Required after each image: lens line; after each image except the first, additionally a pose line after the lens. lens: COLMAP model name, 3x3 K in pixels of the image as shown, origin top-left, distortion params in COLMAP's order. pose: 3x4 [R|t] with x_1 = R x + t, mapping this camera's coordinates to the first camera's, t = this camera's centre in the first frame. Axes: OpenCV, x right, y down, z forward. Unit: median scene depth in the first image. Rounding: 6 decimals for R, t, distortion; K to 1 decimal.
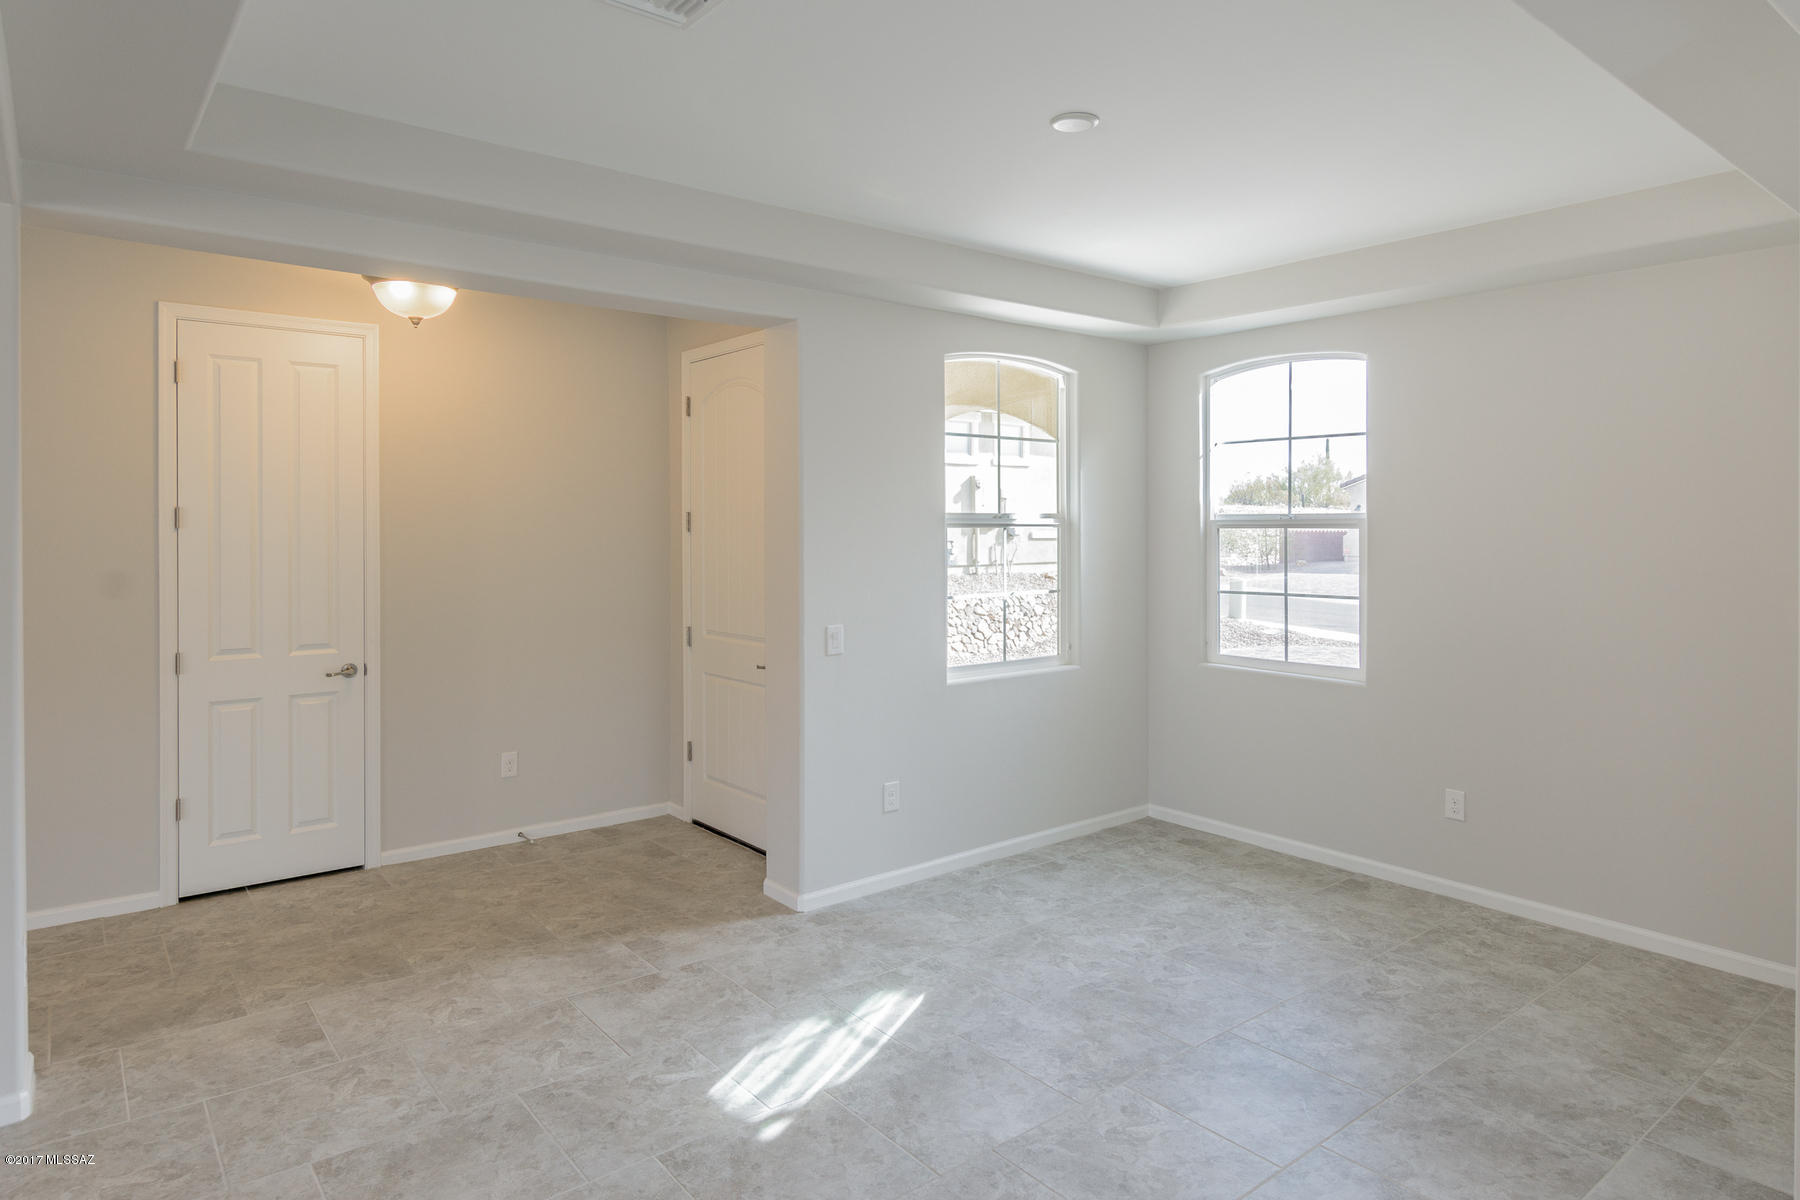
lens RADIAL K [[1062.5, 0, 901.3], [0, 1062.5, 544.2], [0, 0, 1]] dist [-0.006003, 0.030364]
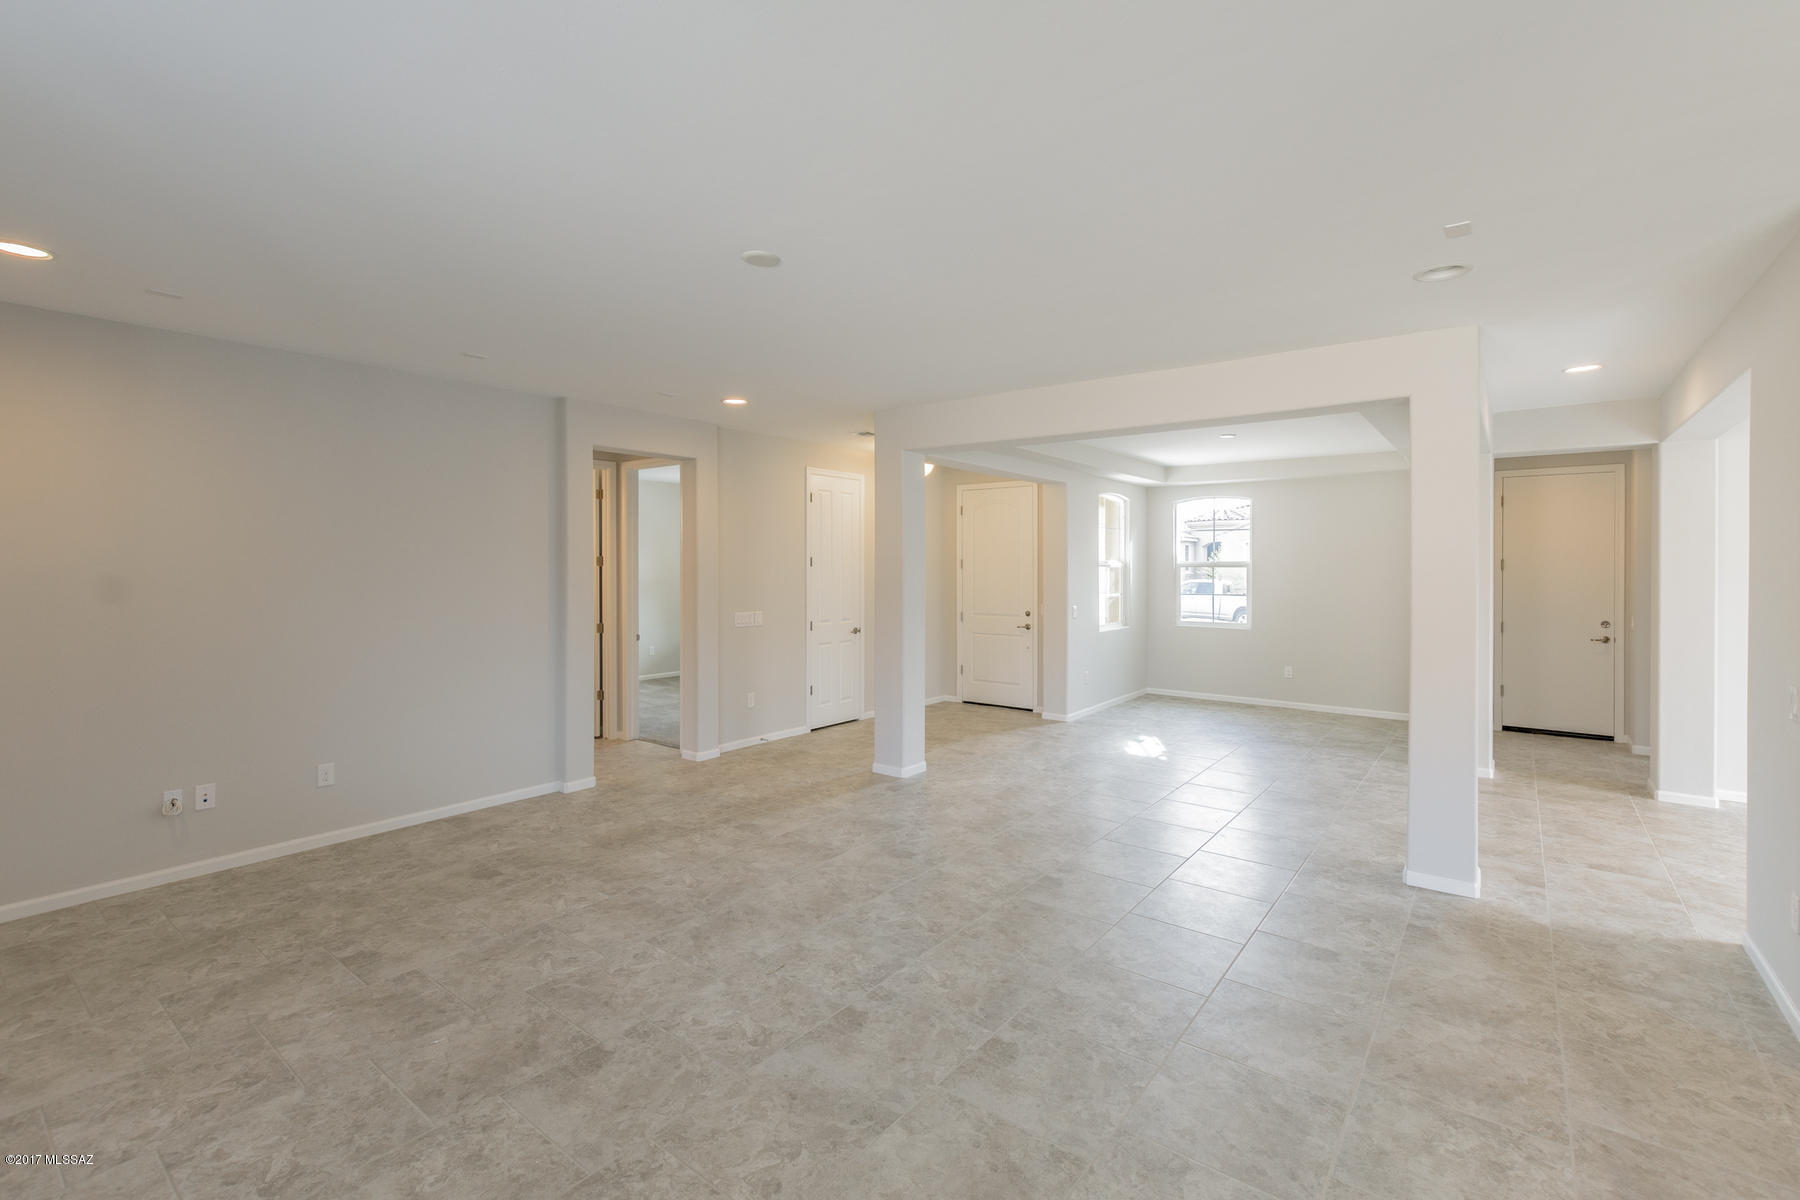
lens RADIAL K [[824.8, 0, 915.9], [0, 824.8, 549.7], [0, 0, 1]] dist [0.028641, -0.000697]
pose [[0.964848, 0.007449, 0.262705, -0.480671], [0.000274, 0.999569, -0.029346, 0.000285], [-0.262810, 0.028386, 0.964430, -0.396196]]
